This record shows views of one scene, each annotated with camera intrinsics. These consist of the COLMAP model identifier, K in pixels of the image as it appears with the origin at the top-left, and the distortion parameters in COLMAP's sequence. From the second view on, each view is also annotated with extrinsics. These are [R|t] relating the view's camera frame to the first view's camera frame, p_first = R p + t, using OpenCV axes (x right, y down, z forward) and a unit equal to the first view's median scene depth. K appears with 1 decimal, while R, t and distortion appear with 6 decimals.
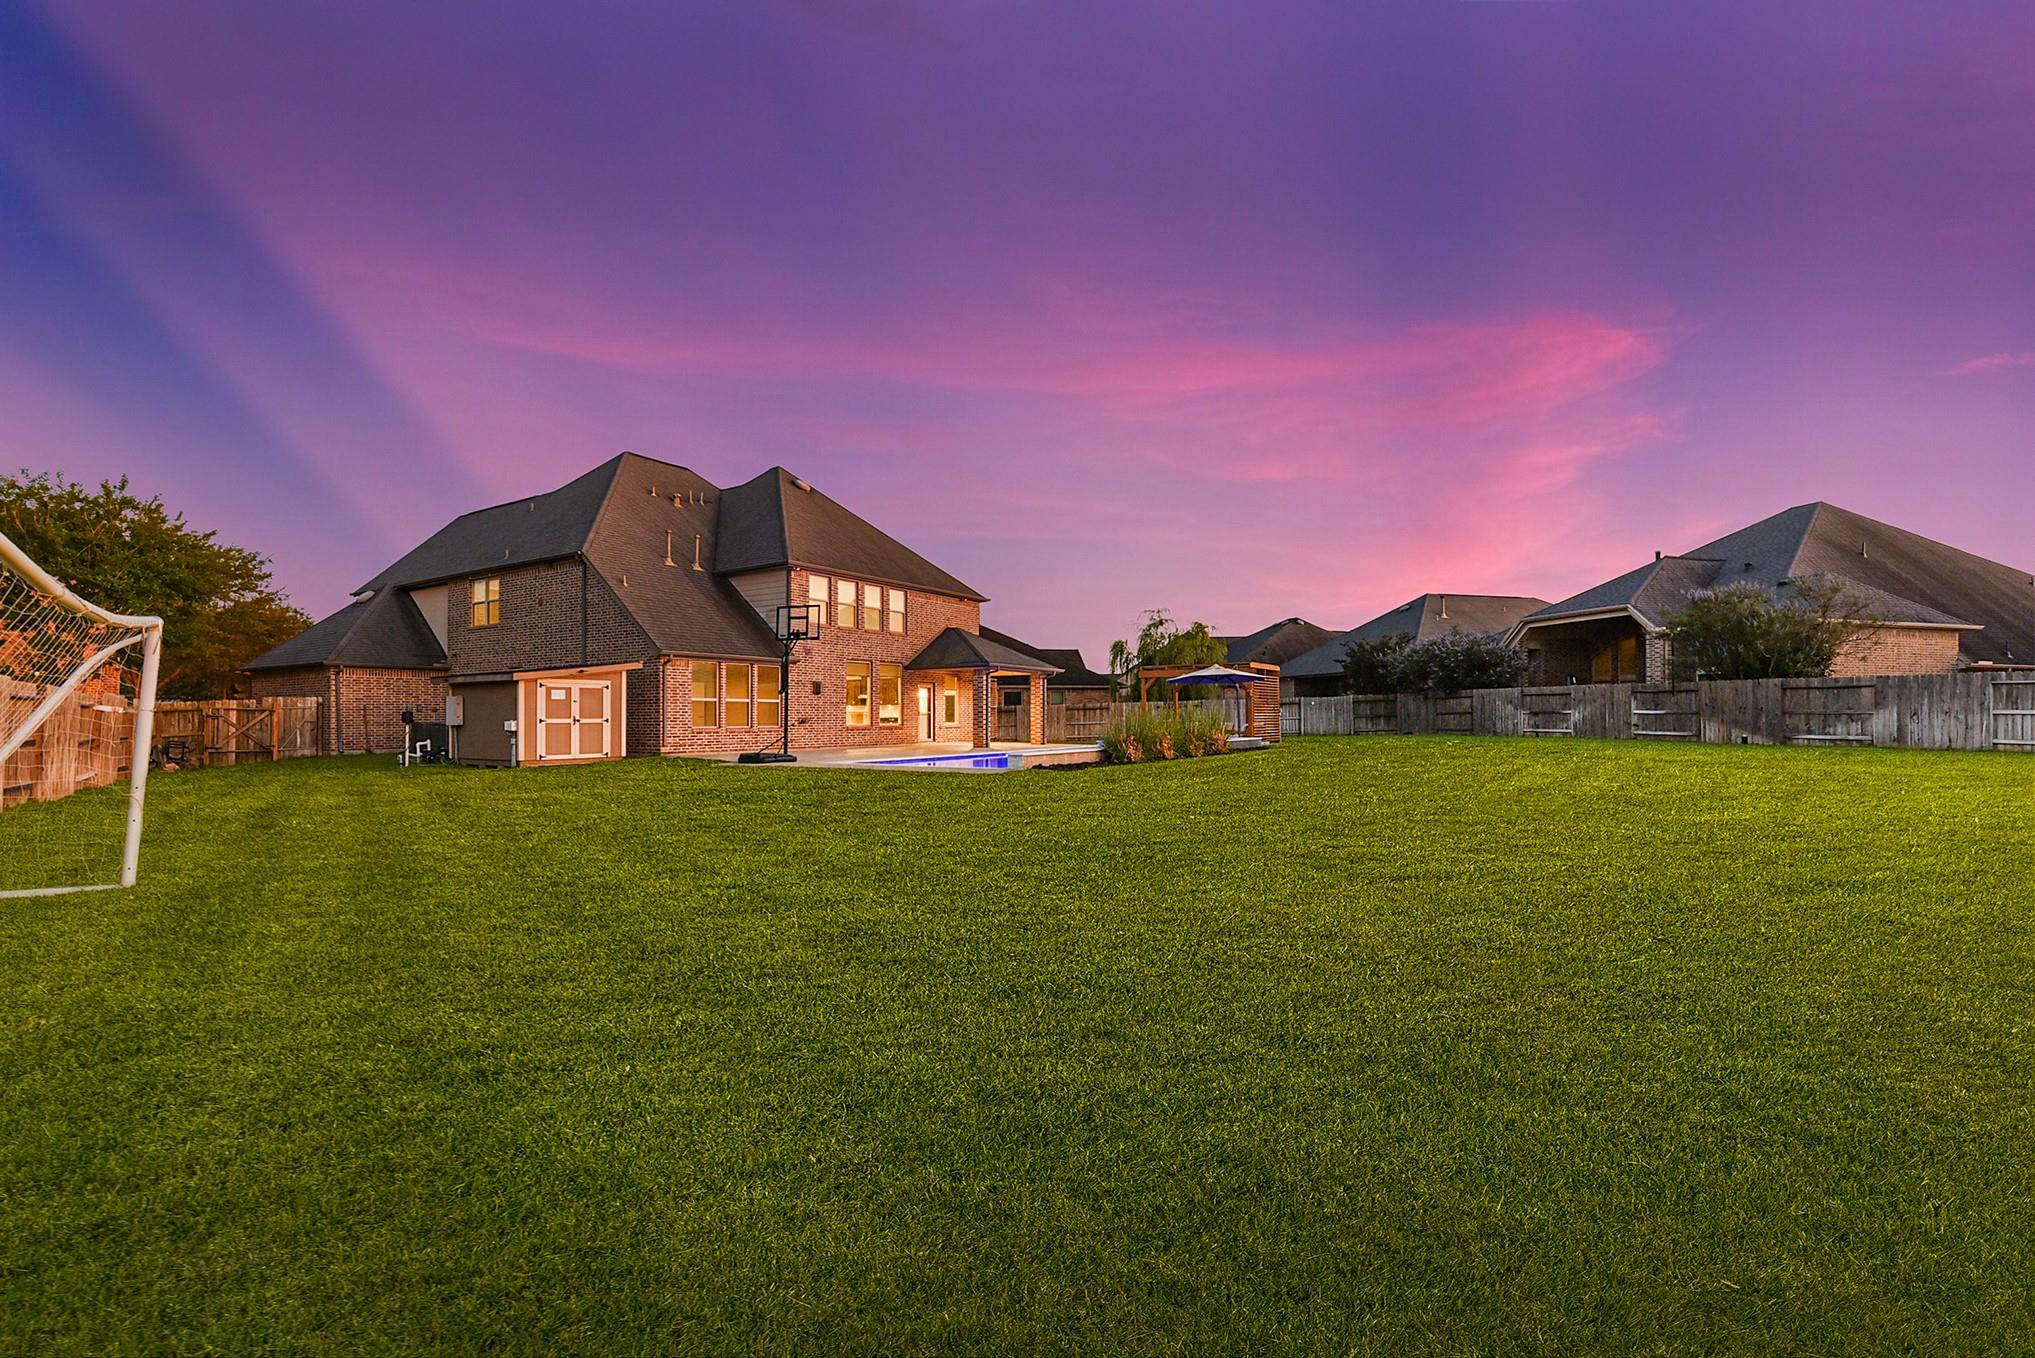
lens RADIAL K [[877.3, 0, 1023.7], [0, 877.3, 716.8], [0, 0, 1]] dist [0.003892, -0.000043]
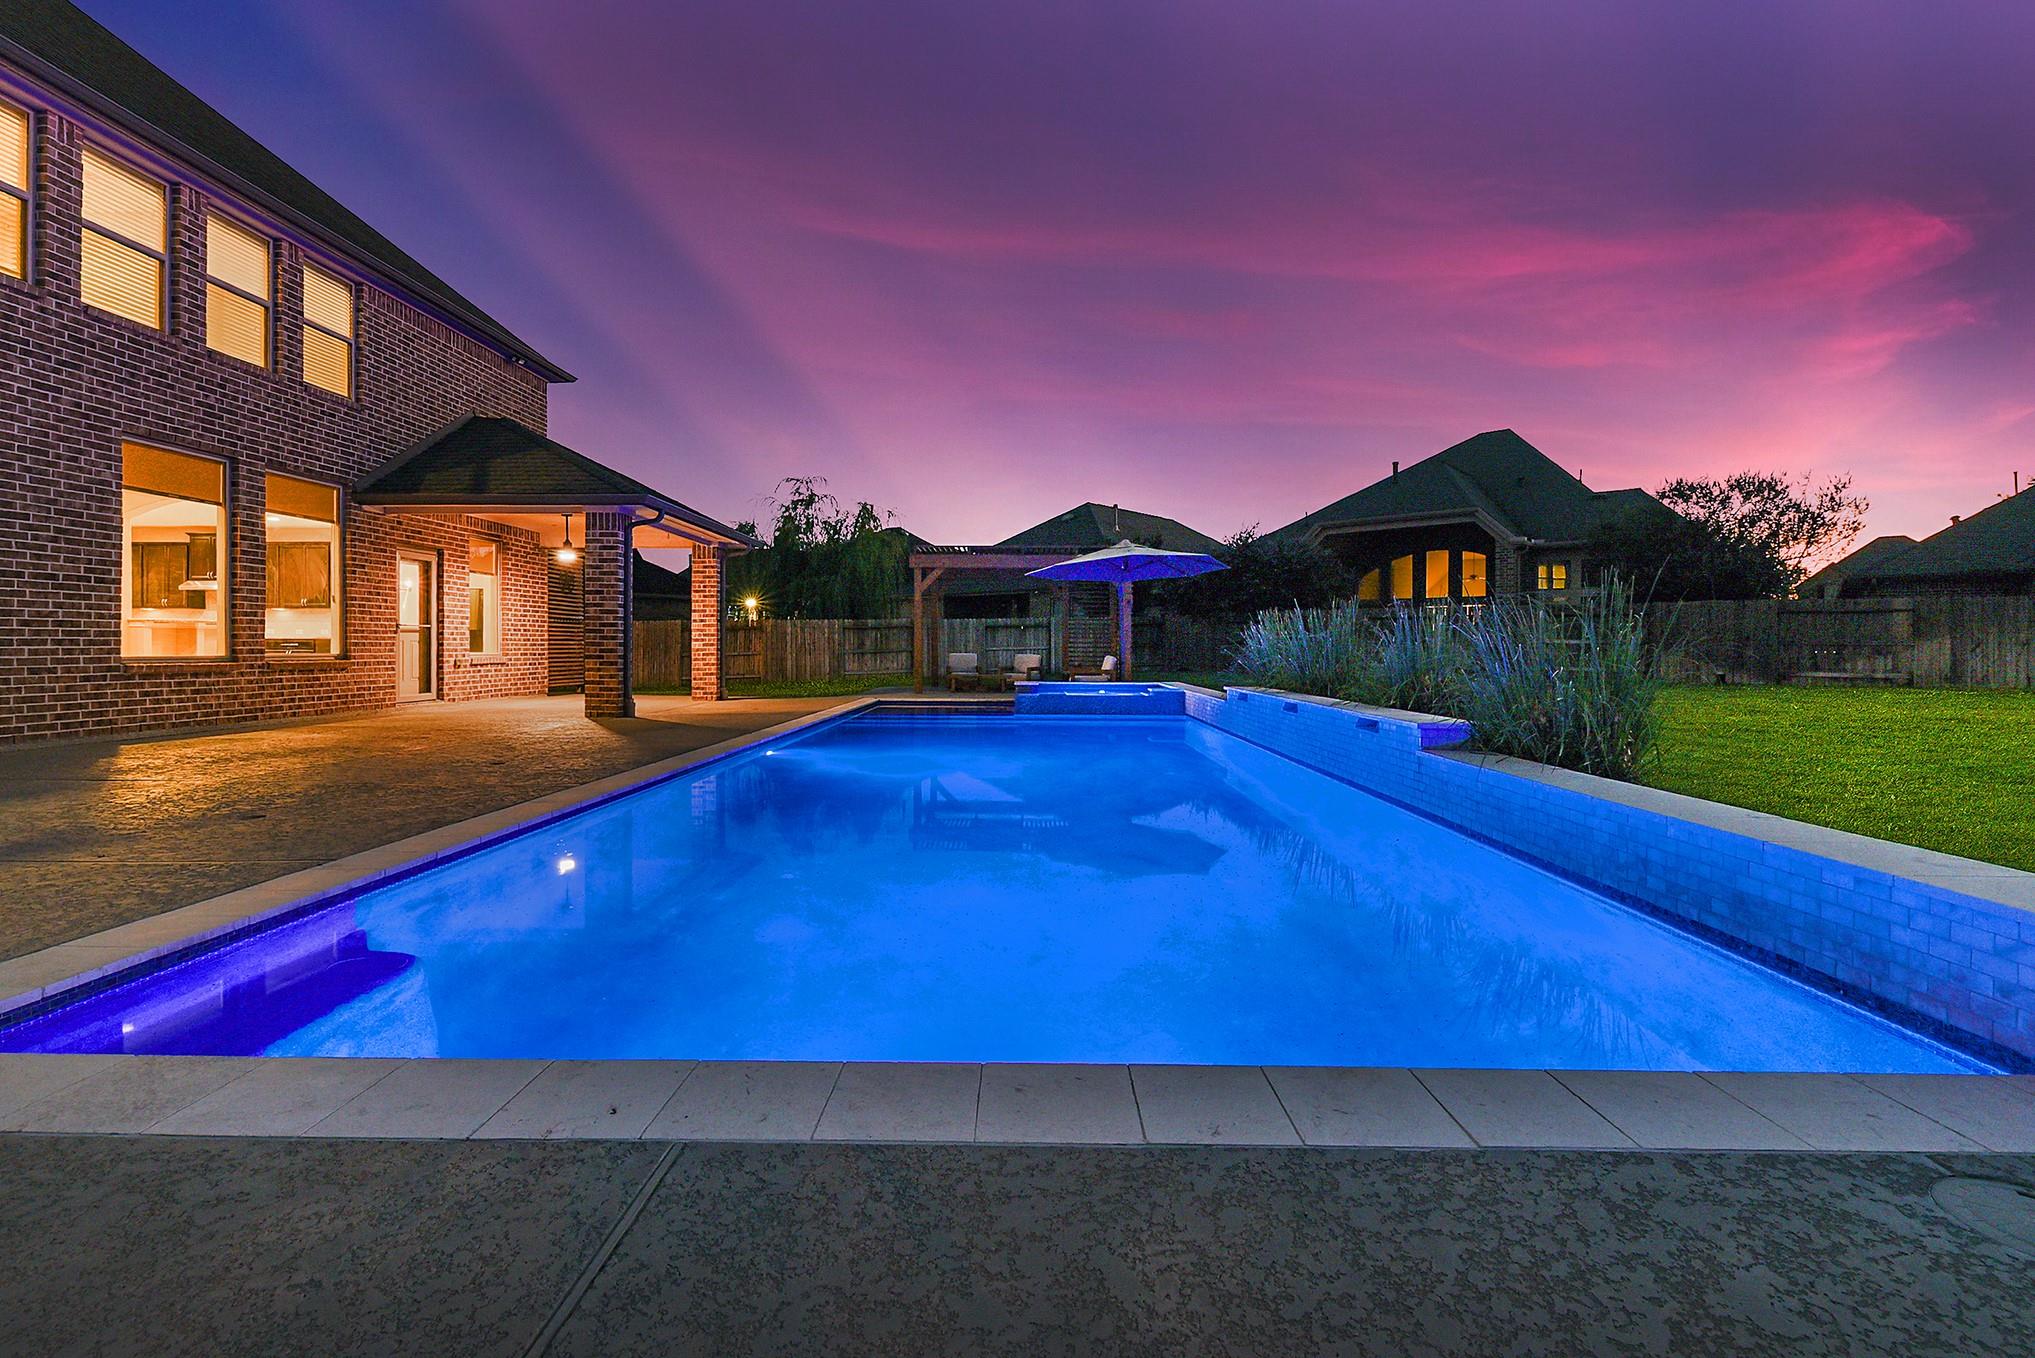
lens RADIAL K [[897.2, 0, 1018.4], [0, 897.2, 651.8], [0, 0, 1]] dist [0.004426, -0.000402]
pose [[0.846637, 0.004401, 0.532153, -0.102240], [-0.006604, 0.999976, 0.002237, 0.004201], [-0.532130, -0.005408, 0.846646, 0.549340]]
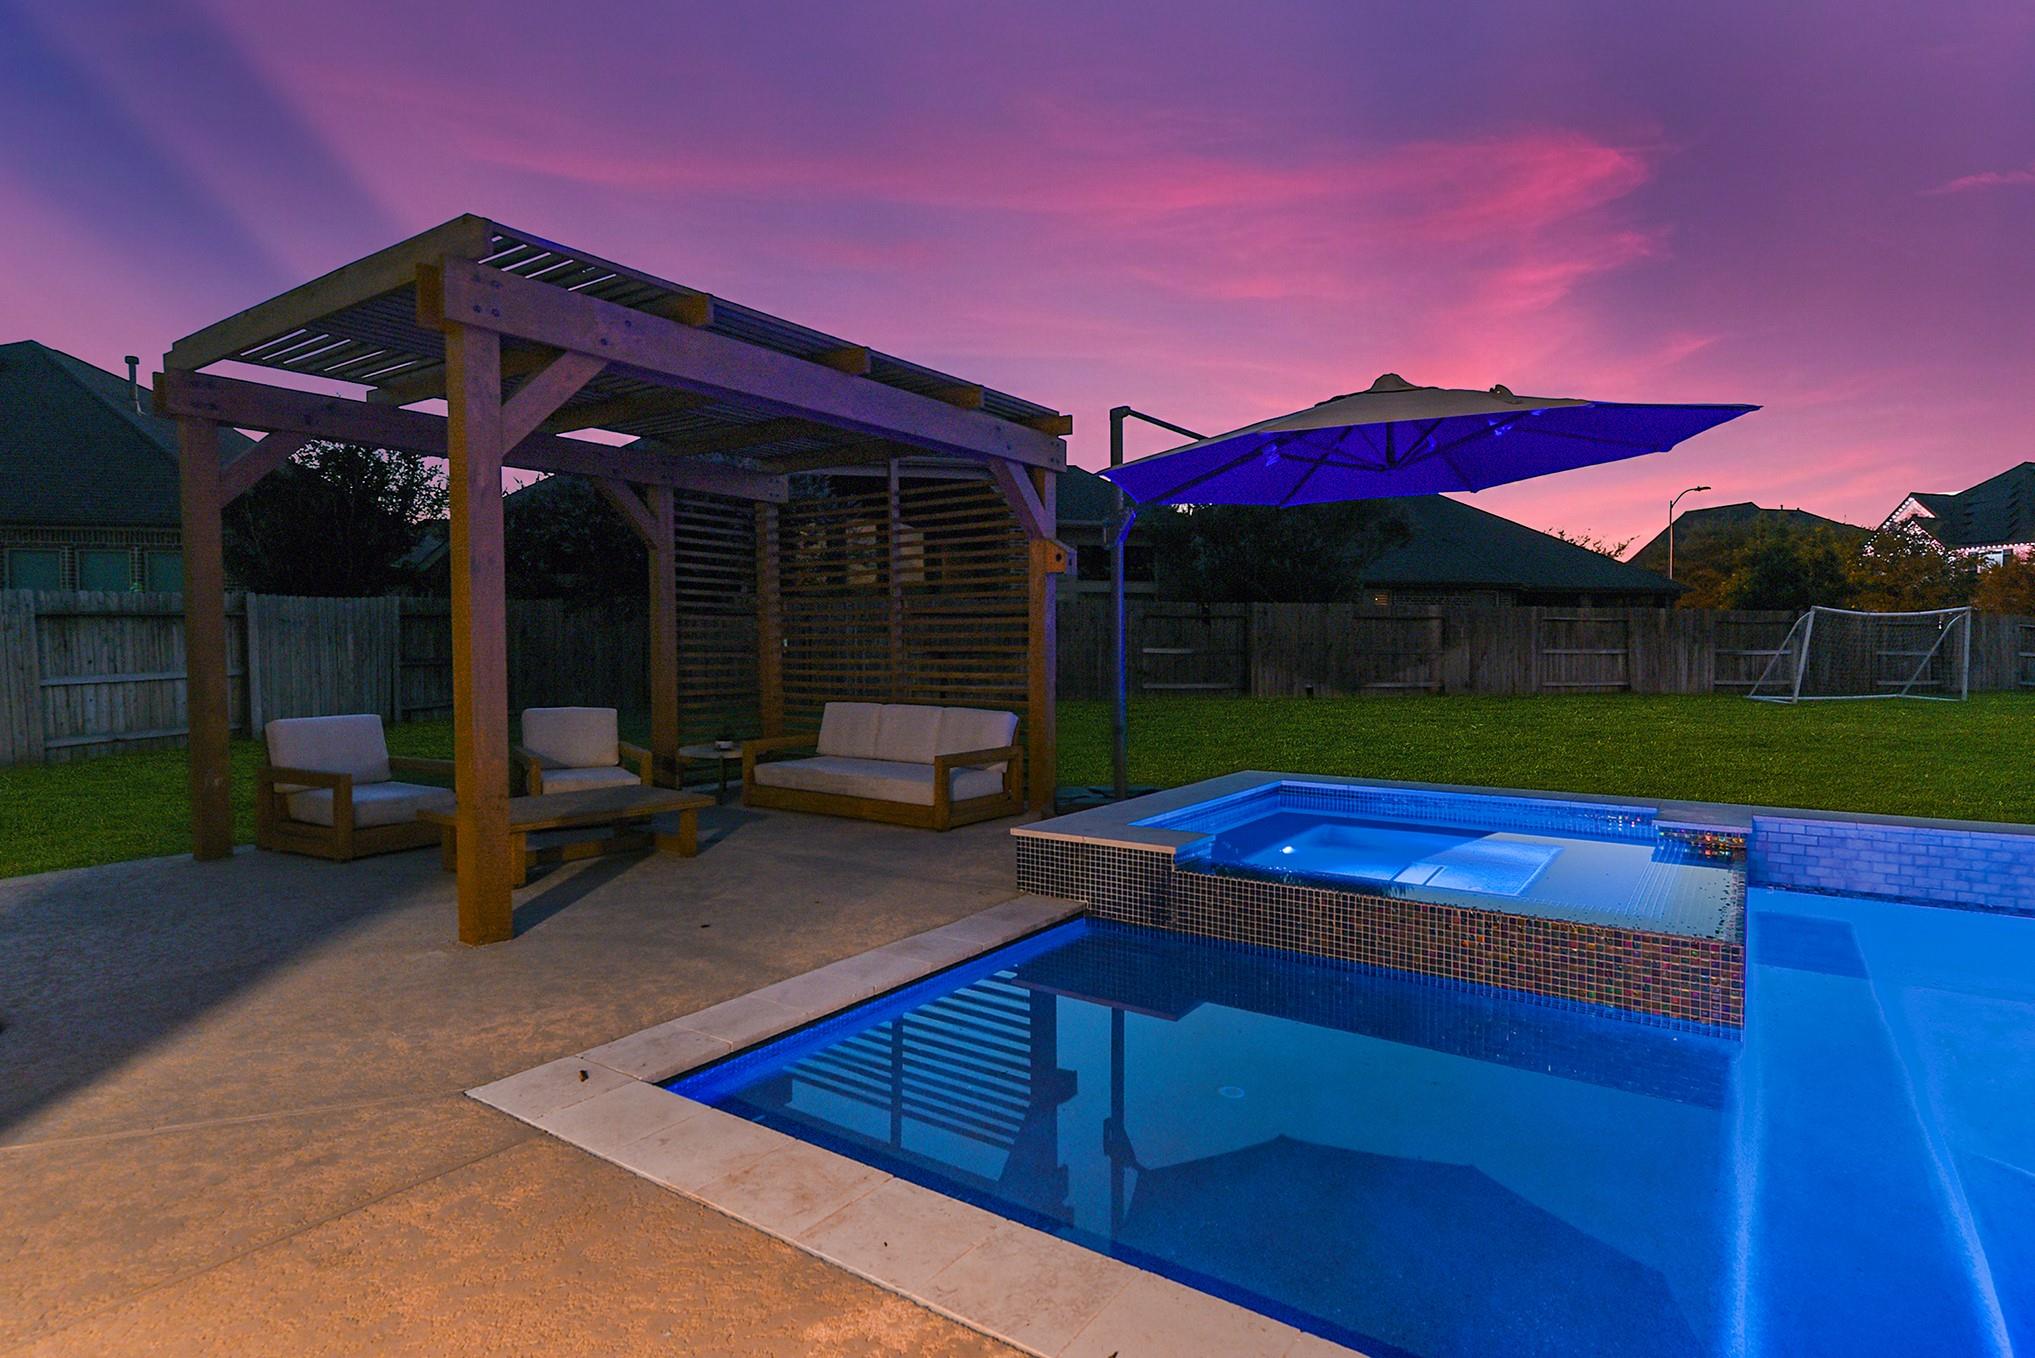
lens RADIAL K [[1047.3, 0, 1017.5], [0, 1047.3, 679.0], [0, 0, 1]] dist [0.028849, -0.000432]
pose [[0.046181, -0.028297, 0.998532, 0.013663], [0.004021, 0.999596, 0.028141, -0.006034], [-0.998925, 0.002716, 0.046276, 0.988844]]
